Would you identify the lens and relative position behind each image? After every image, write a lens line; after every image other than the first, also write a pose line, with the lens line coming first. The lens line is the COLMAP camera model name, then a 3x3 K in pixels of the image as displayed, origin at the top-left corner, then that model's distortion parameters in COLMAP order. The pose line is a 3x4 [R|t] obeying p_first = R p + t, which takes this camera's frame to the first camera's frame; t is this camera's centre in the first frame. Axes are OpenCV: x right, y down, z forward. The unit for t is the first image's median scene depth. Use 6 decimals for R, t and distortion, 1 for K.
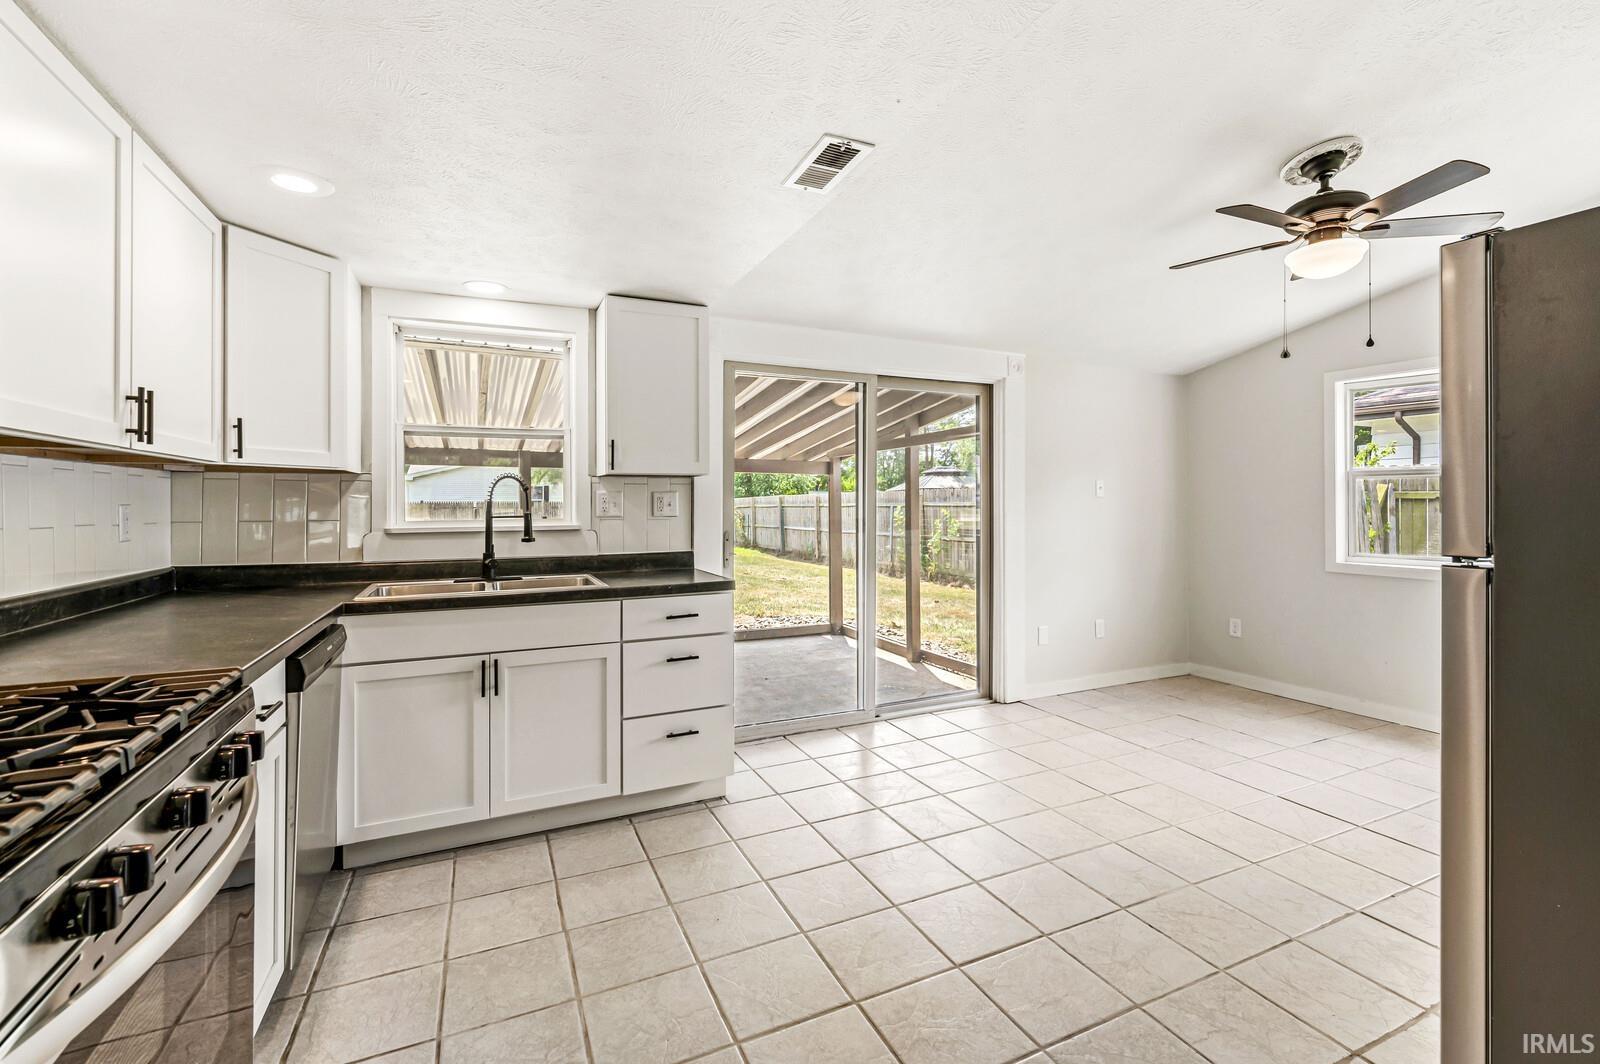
lens RADIAL K [[693.0, 0, 793.1], [0, 693.0, 493.7], [0, 0, 1]] dist [0.003450, 0.000180]
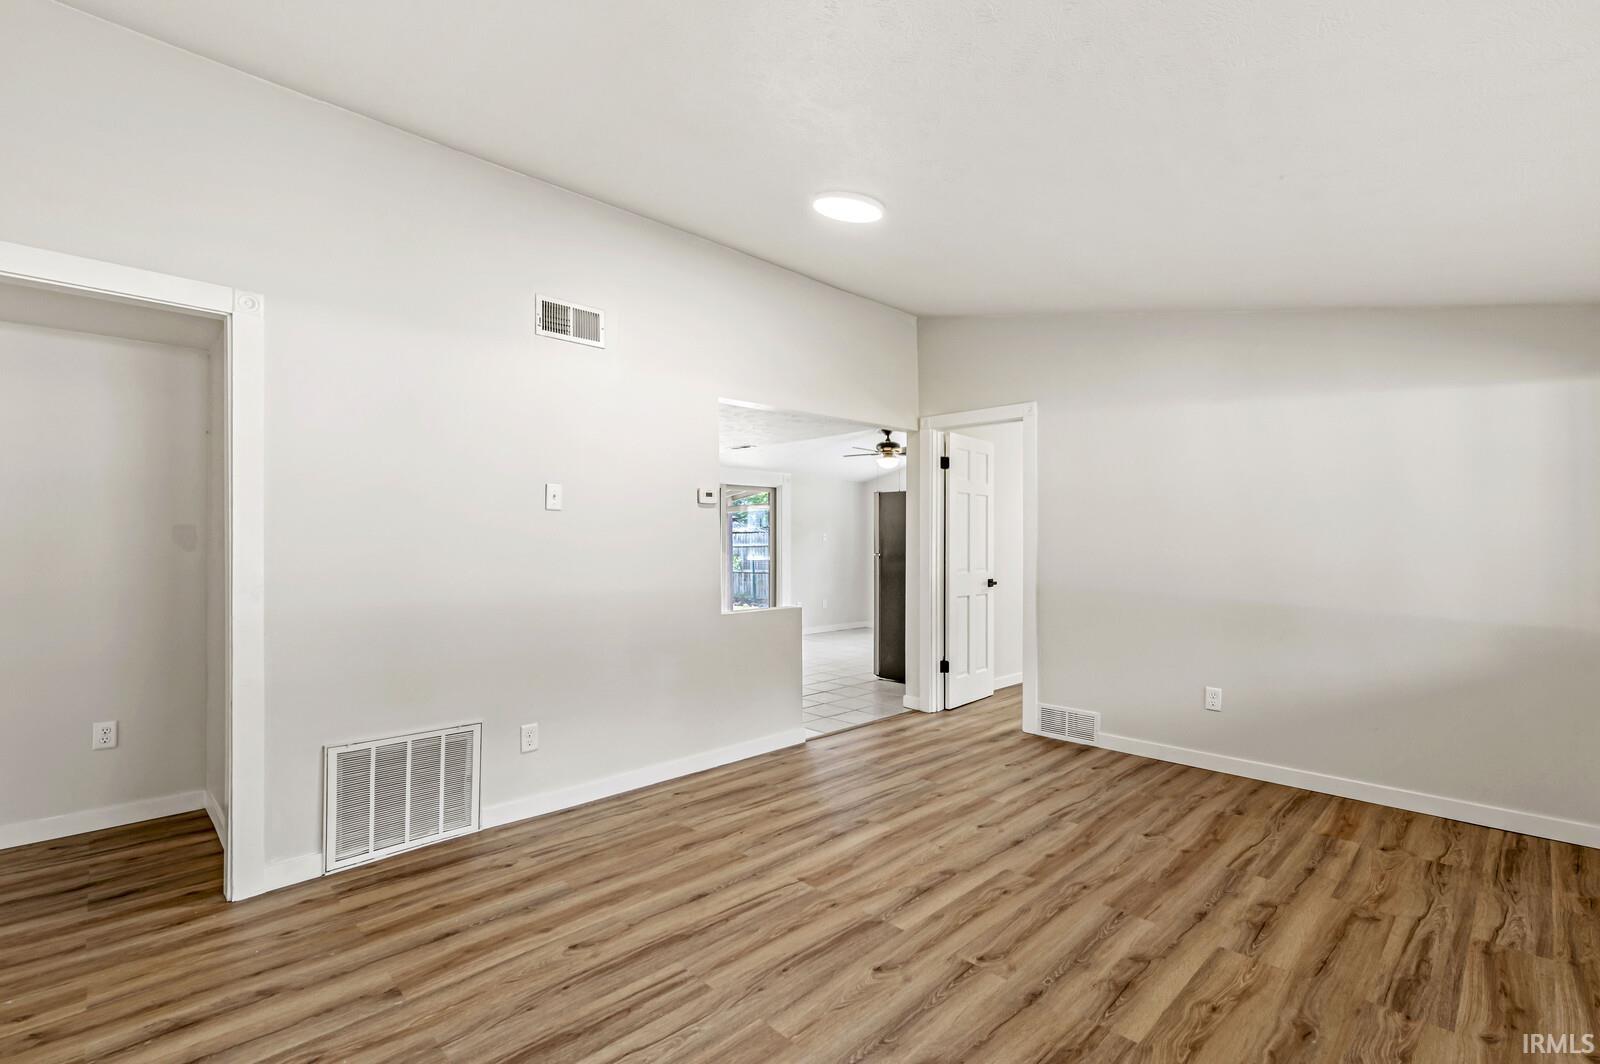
lens RADIAL K [[693.0, 0, 796.2], [0, 693.0, 532.9], [0, 0, 1]] dist [0.003450, 0.000180]
pose [[0.941810, 0.010327, 0.335986, -0.356463], [-0.009379, 0.999946, -0.004444, -0.011811], [-0.336013, 0.001034, 0.941857, -0.989089]]
